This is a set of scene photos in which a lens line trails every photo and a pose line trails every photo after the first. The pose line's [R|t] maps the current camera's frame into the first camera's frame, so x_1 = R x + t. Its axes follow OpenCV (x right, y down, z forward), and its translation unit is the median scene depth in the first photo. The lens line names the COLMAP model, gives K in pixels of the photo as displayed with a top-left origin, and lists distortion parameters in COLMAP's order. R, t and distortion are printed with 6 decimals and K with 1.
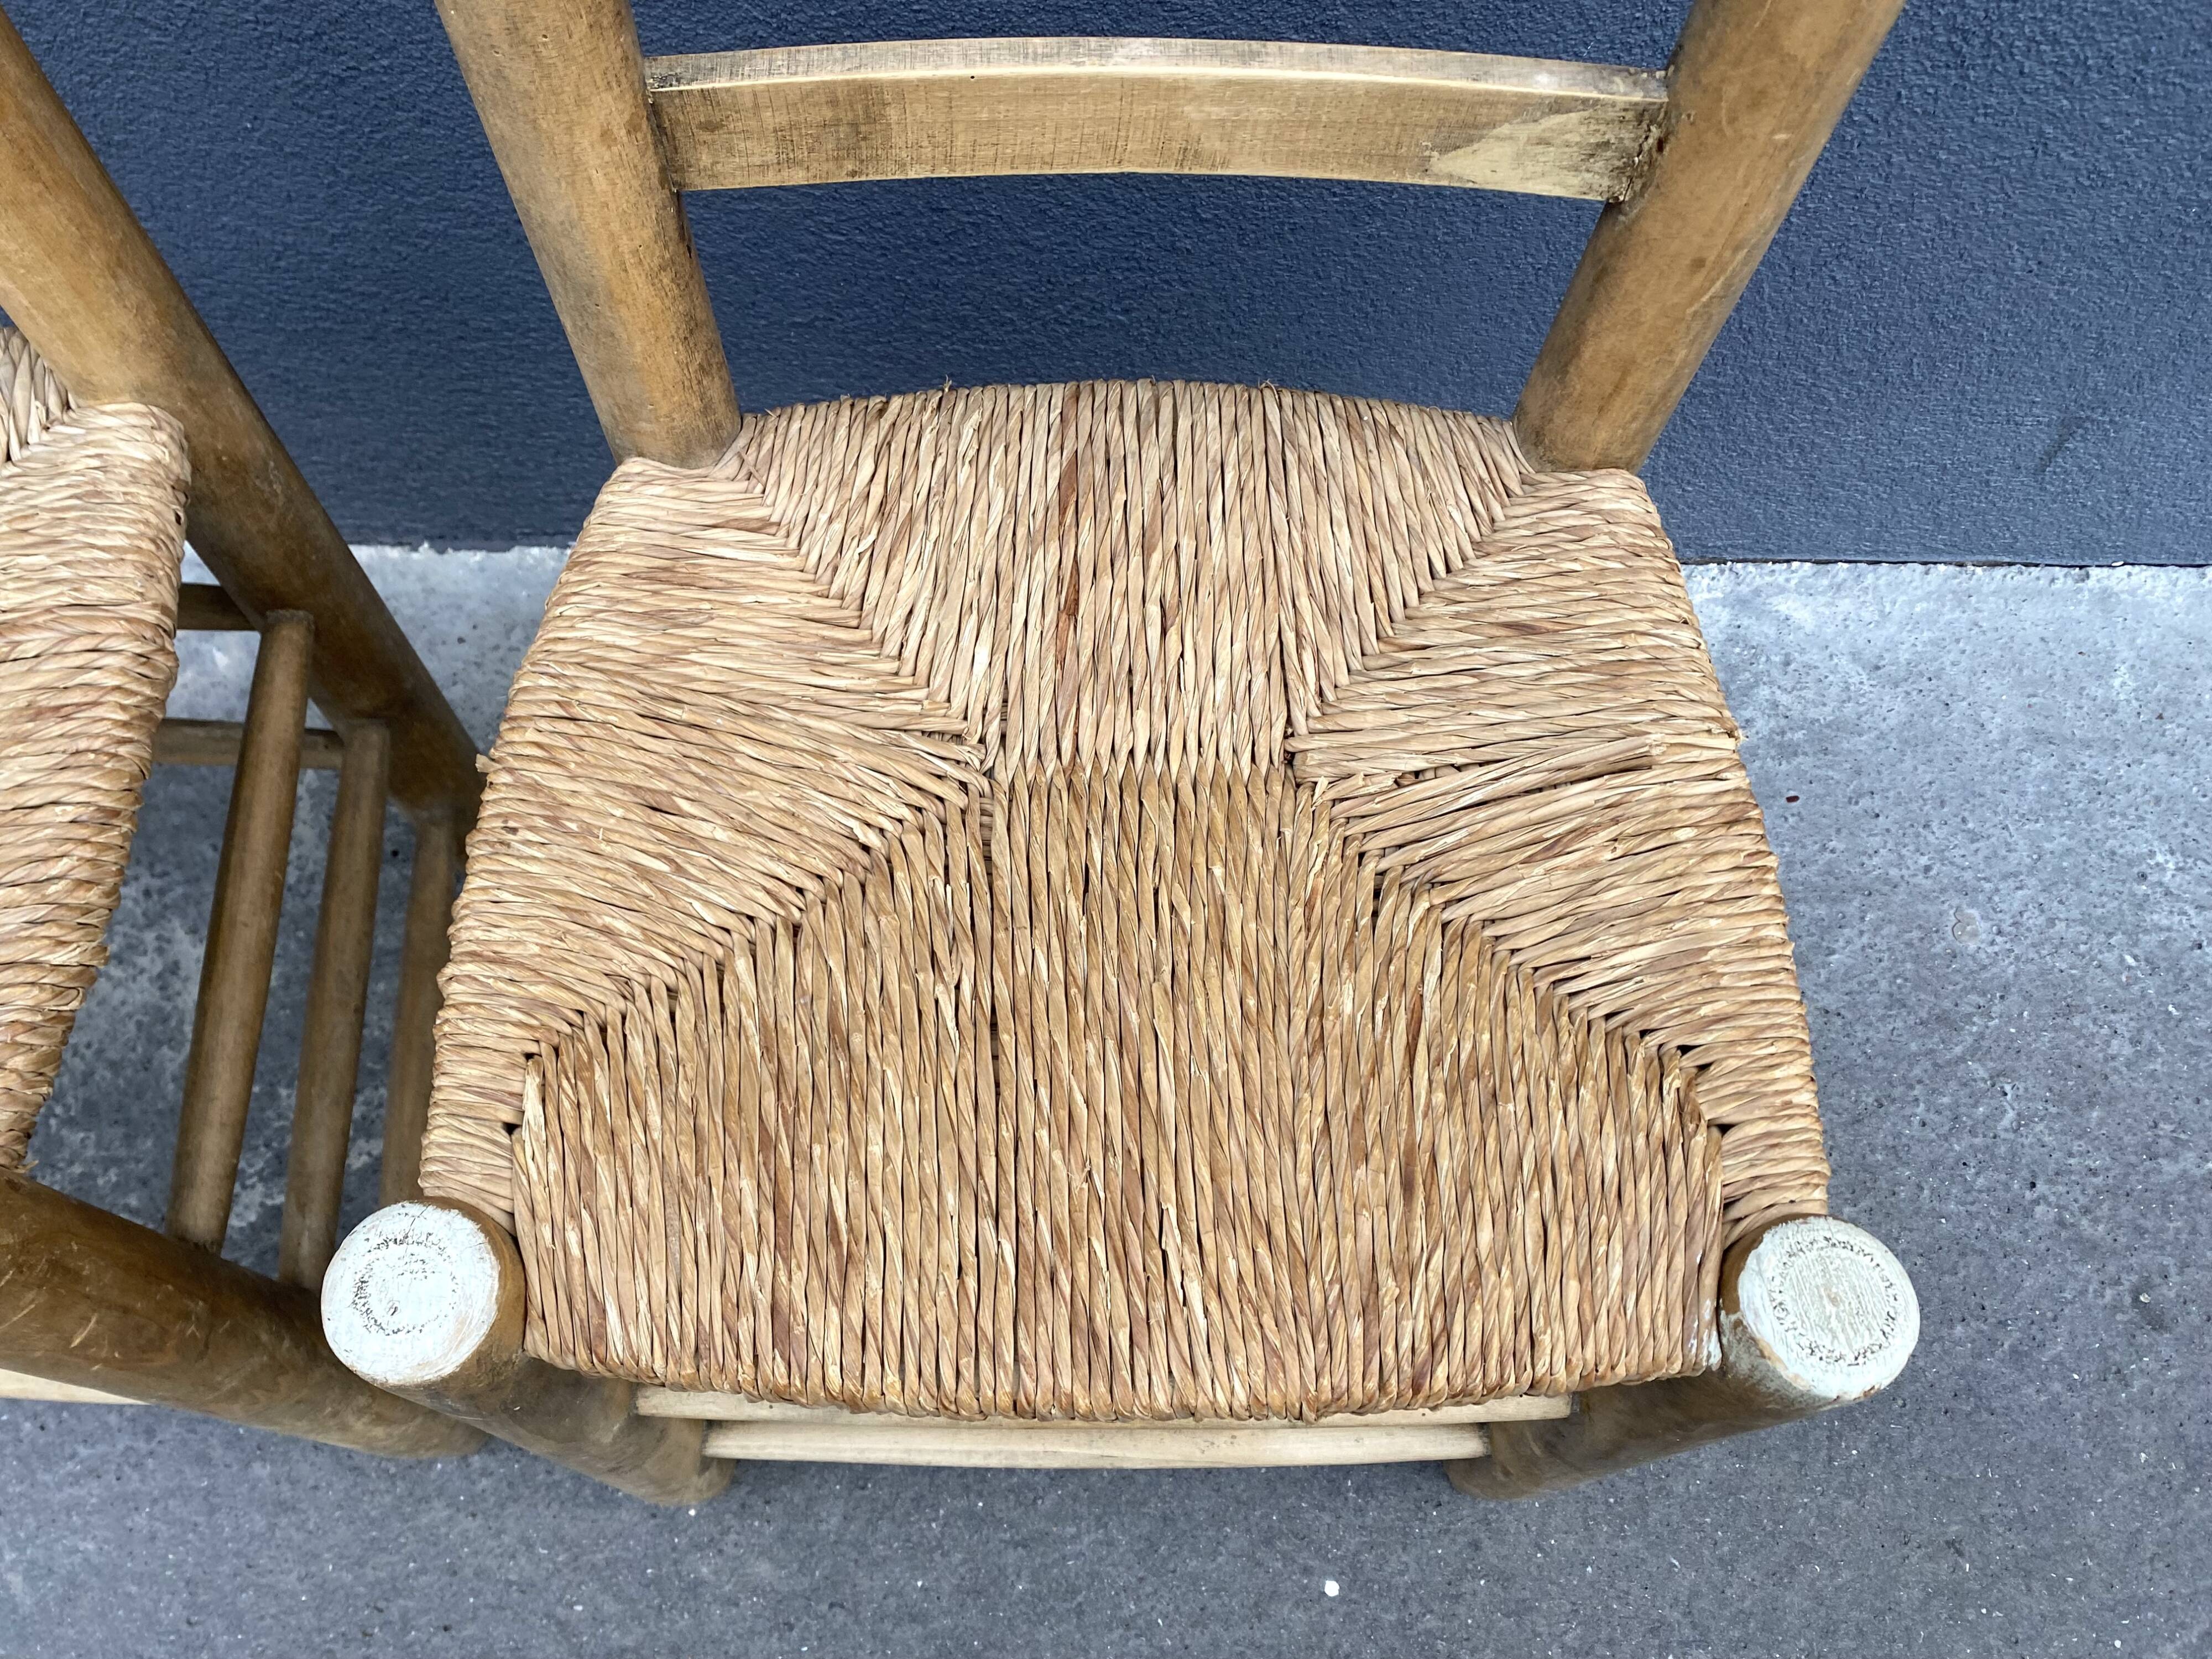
lens RADIAL K [[1699.6, 0, 1081.8], [0, 1699.6, 849.5], [0, 0, 1]] dist [0.014982, -0.012388]
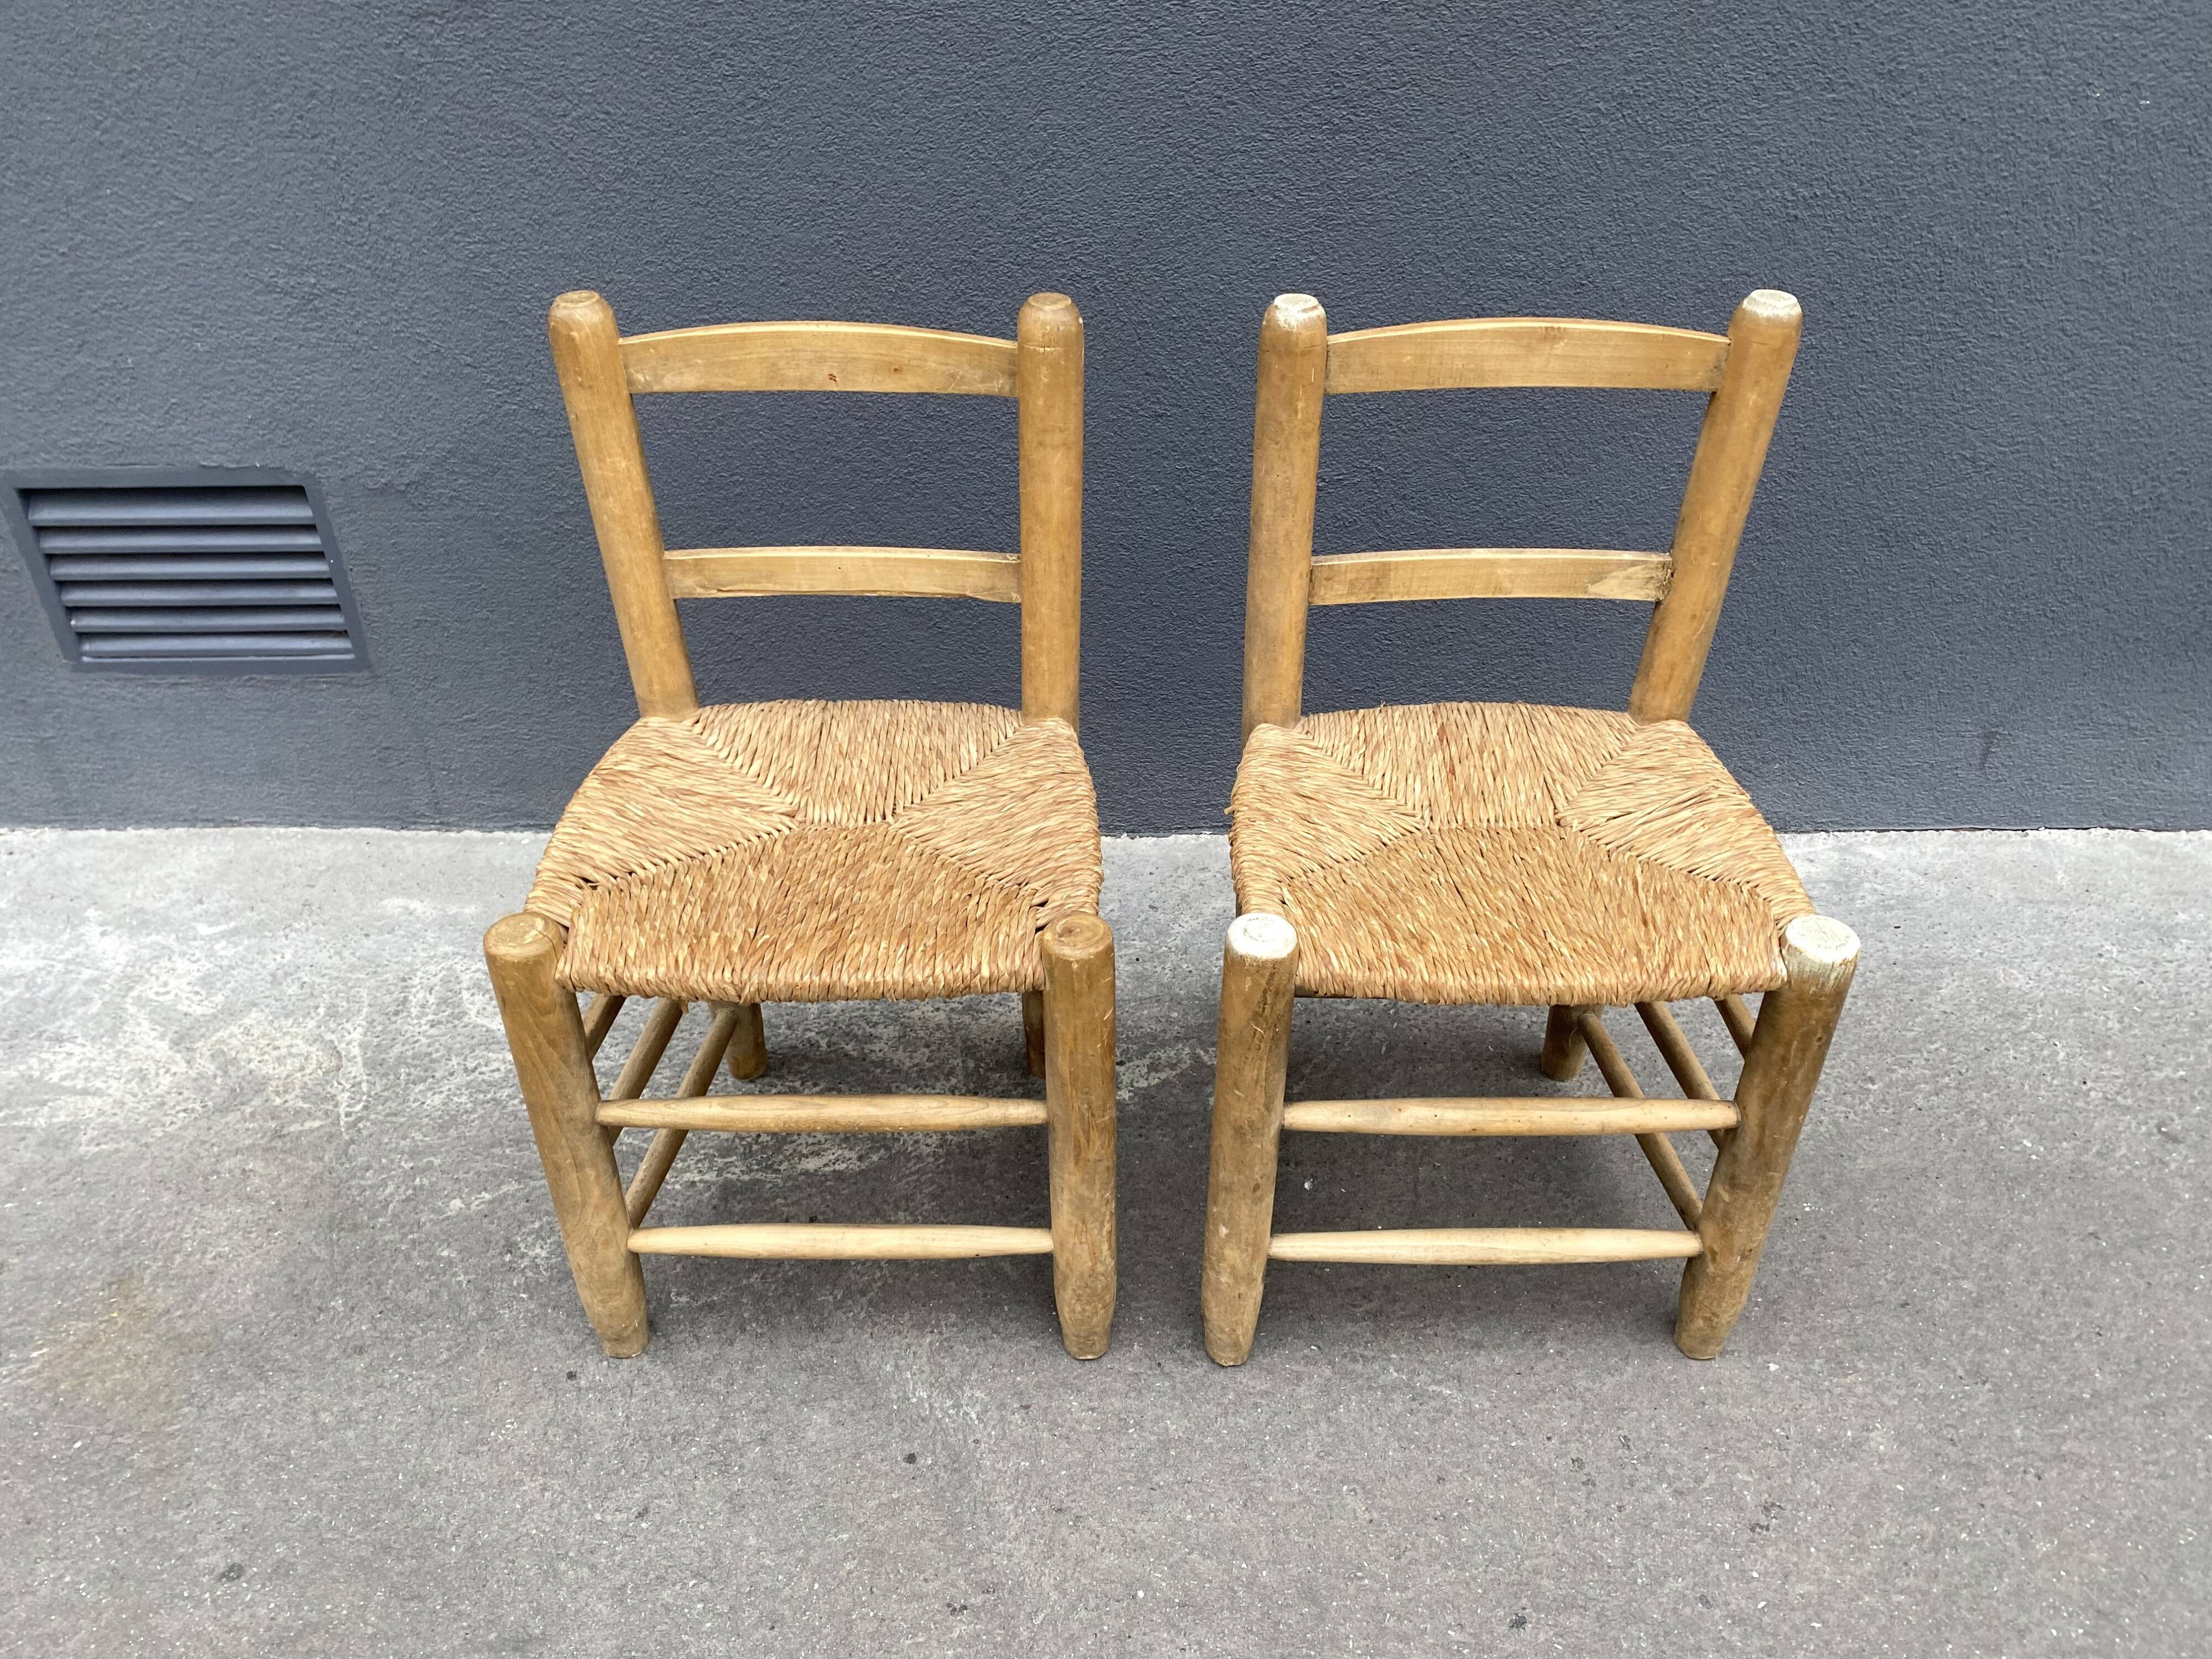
lens RADIAL K [[1699.6, 0, 1094.8], [0, 1699.6, 809.0], [0, 0, 1]] dist [0.014982, -0.012388]
pose [[0.999842, -0.017681, 0.002012, -0.524640], [0.016317, 0.865793, -0.500136, 0.899451], [0.007101, 0.500090, 0.865944, -0.767619]]
